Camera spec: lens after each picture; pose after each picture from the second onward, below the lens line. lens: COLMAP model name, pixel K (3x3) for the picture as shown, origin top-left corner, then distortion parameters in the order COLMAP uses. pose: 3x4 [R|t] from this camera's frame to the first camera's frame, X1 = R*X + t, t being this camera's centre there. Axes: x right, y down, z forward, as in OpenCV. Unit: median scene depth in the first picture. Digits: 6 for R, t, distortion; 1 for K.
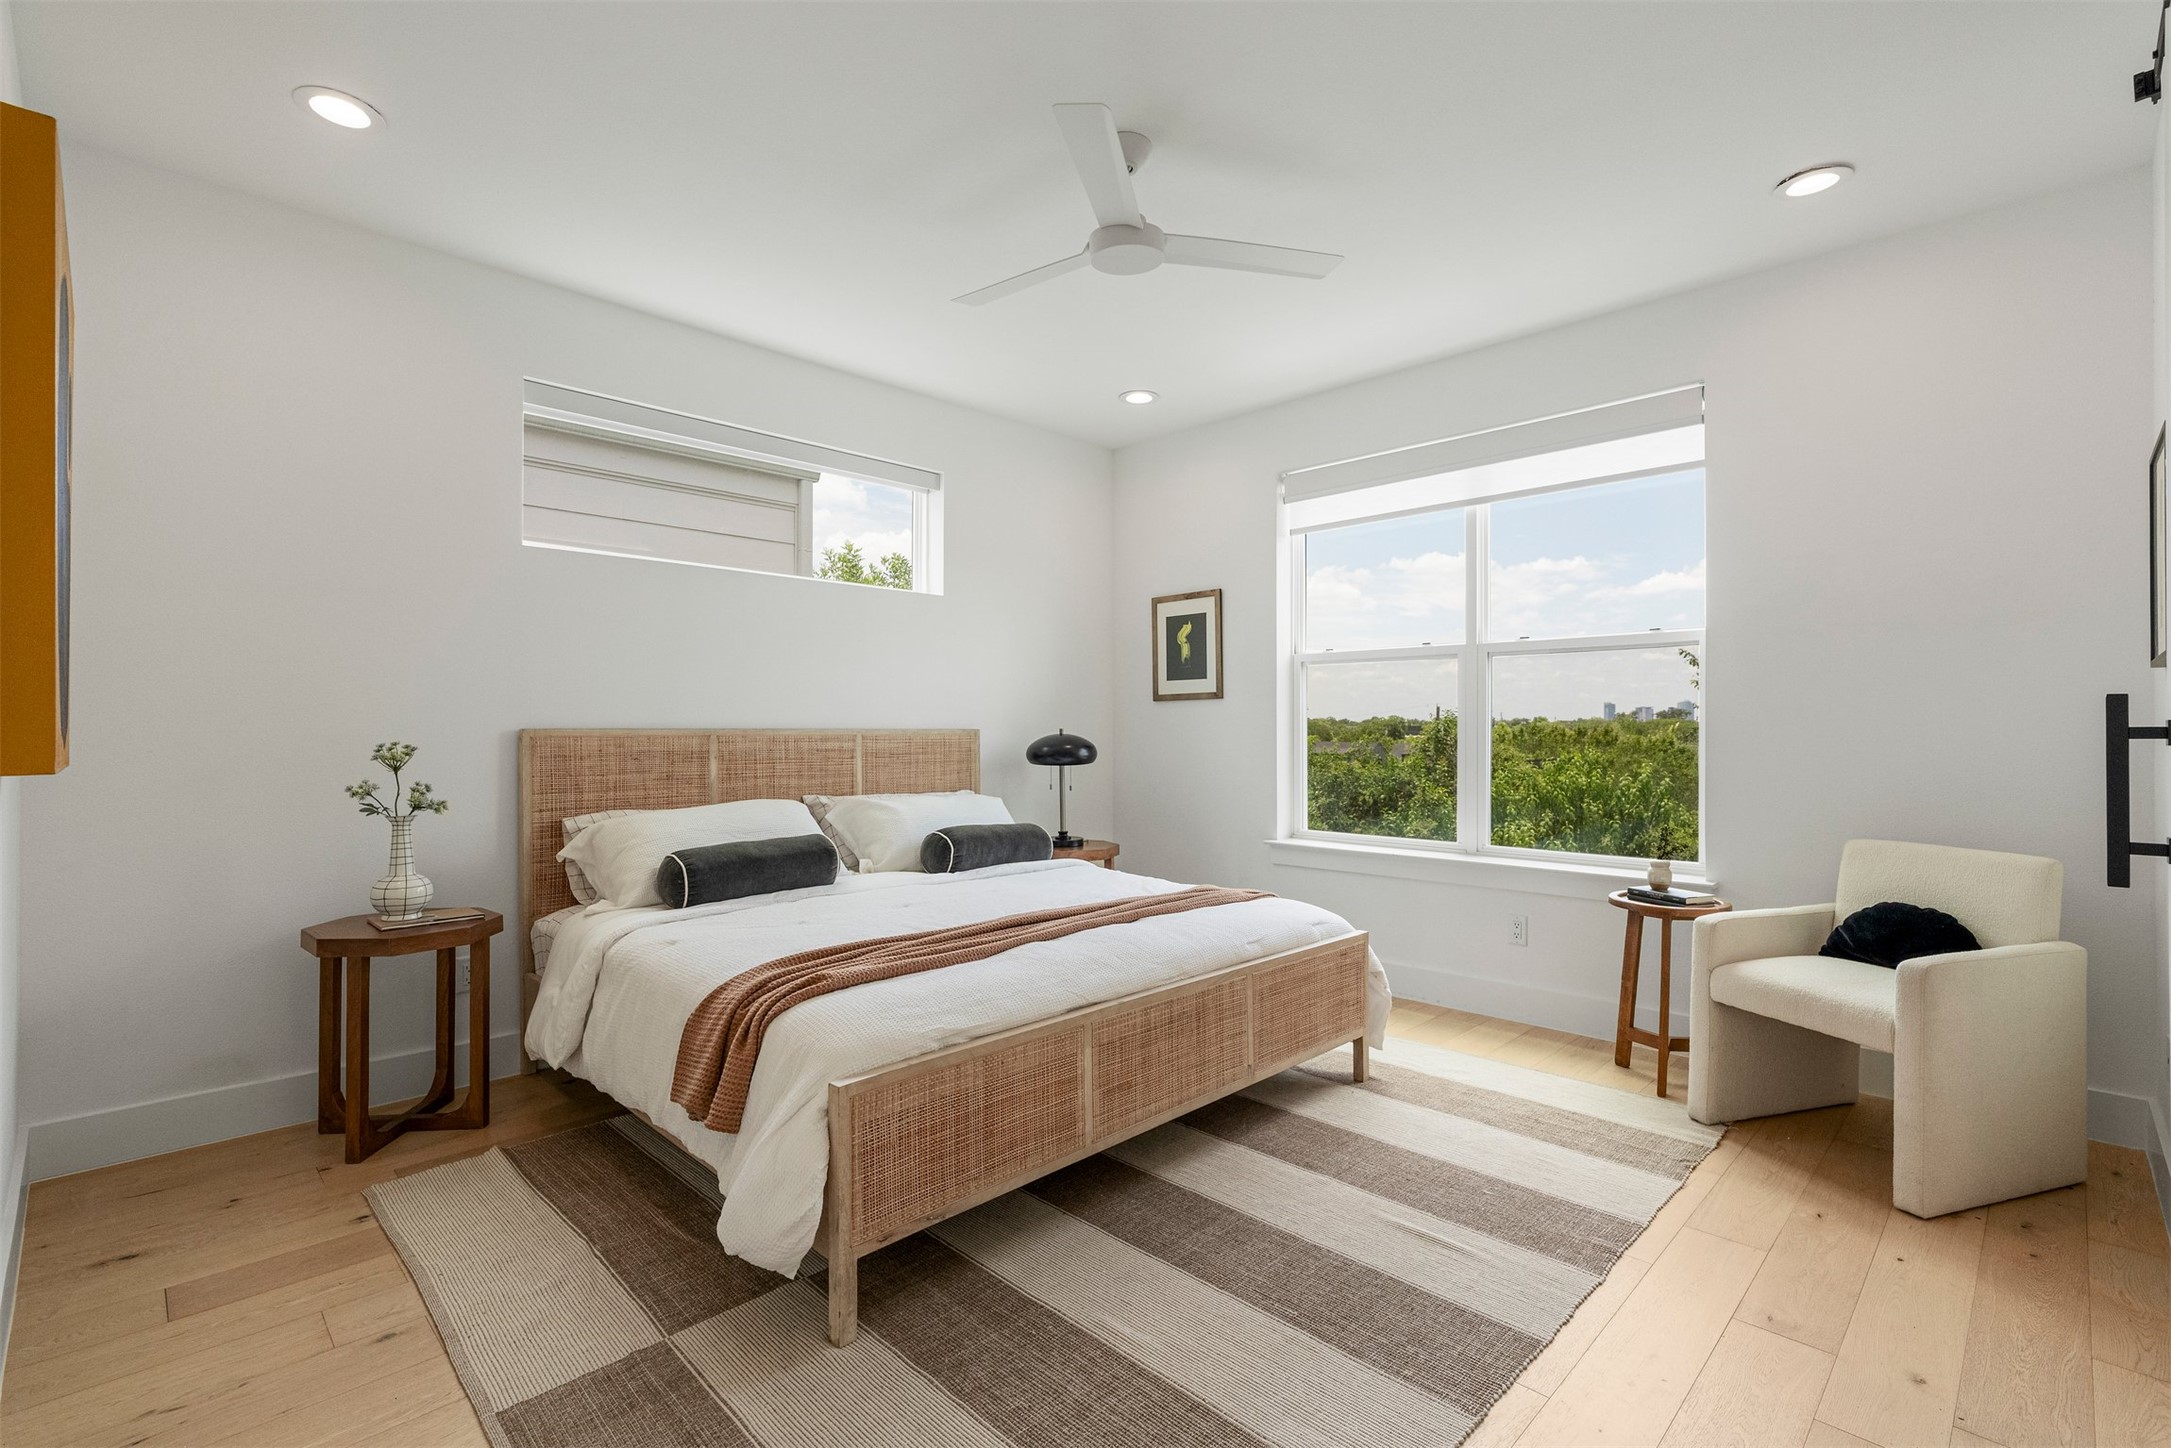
lens RADIAL K [[977.4, 0, 1085.3], [0, 977.4, 731.0], [0, 0, 1]] dist [-0.005508, 0.001463]
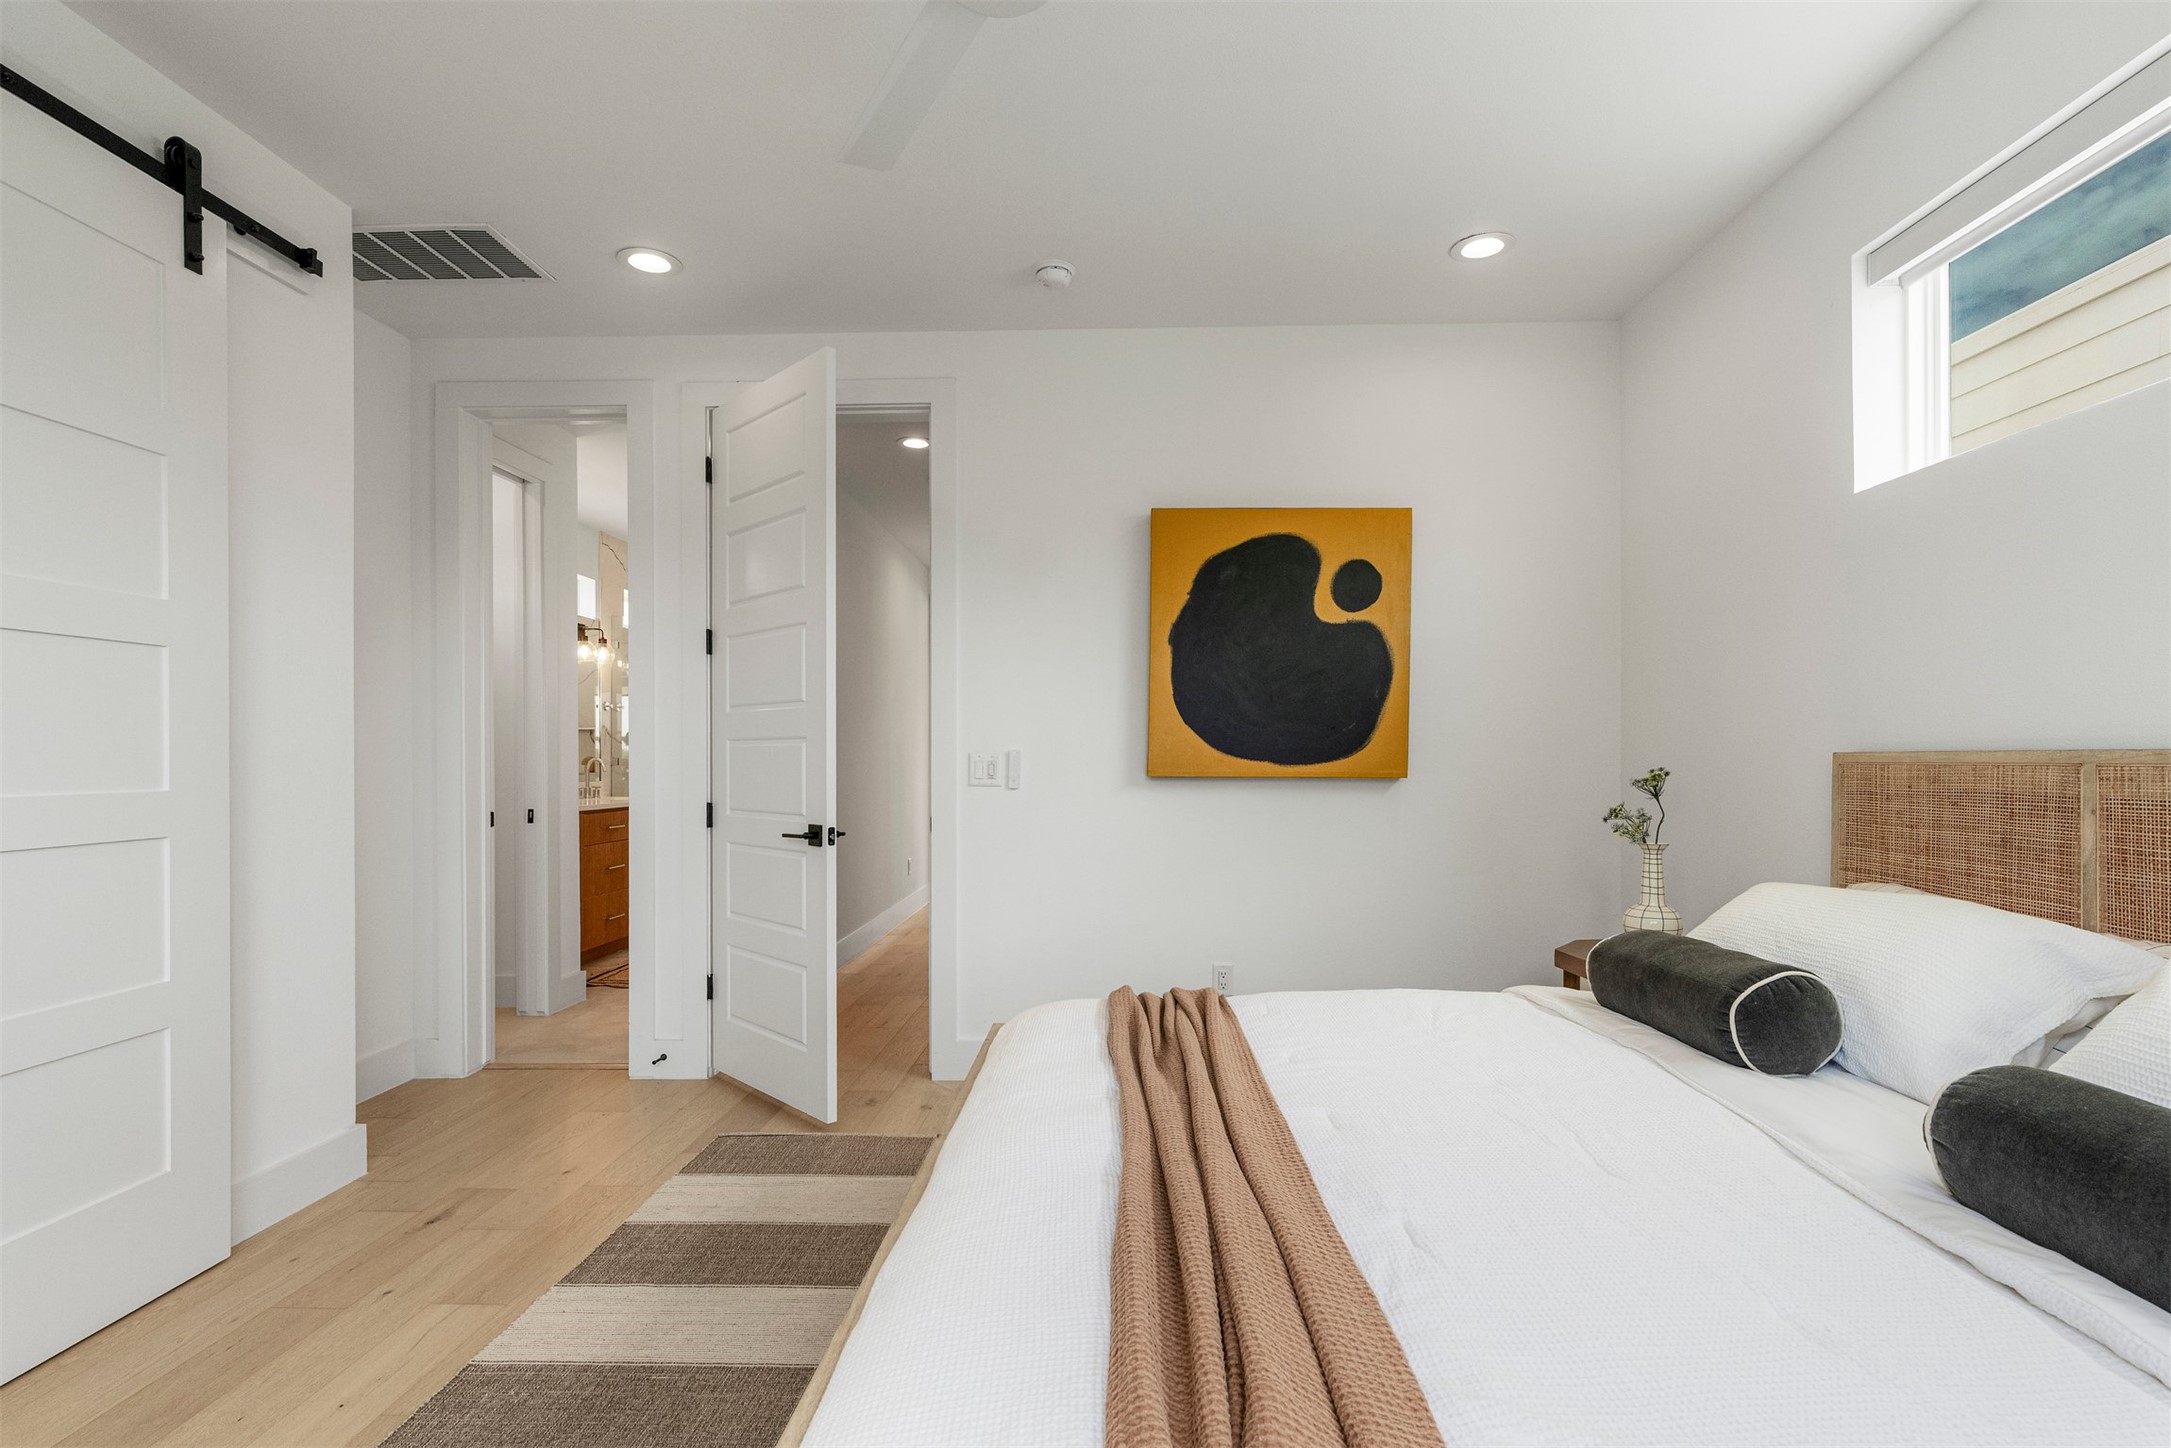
lens RADIAL K [[977.4, 0, 1086.7], [0, 977.4, 744.5], [0, 0, 1]] dist [-0.005508, 0.001463]
pose [[-0.723613, -0.007102, -0.690169, 0.295442], [0.003892, 0.999889, -0.014370, -0.000113], [0.690195, -0.013085, -0.723505, 1.037641]]
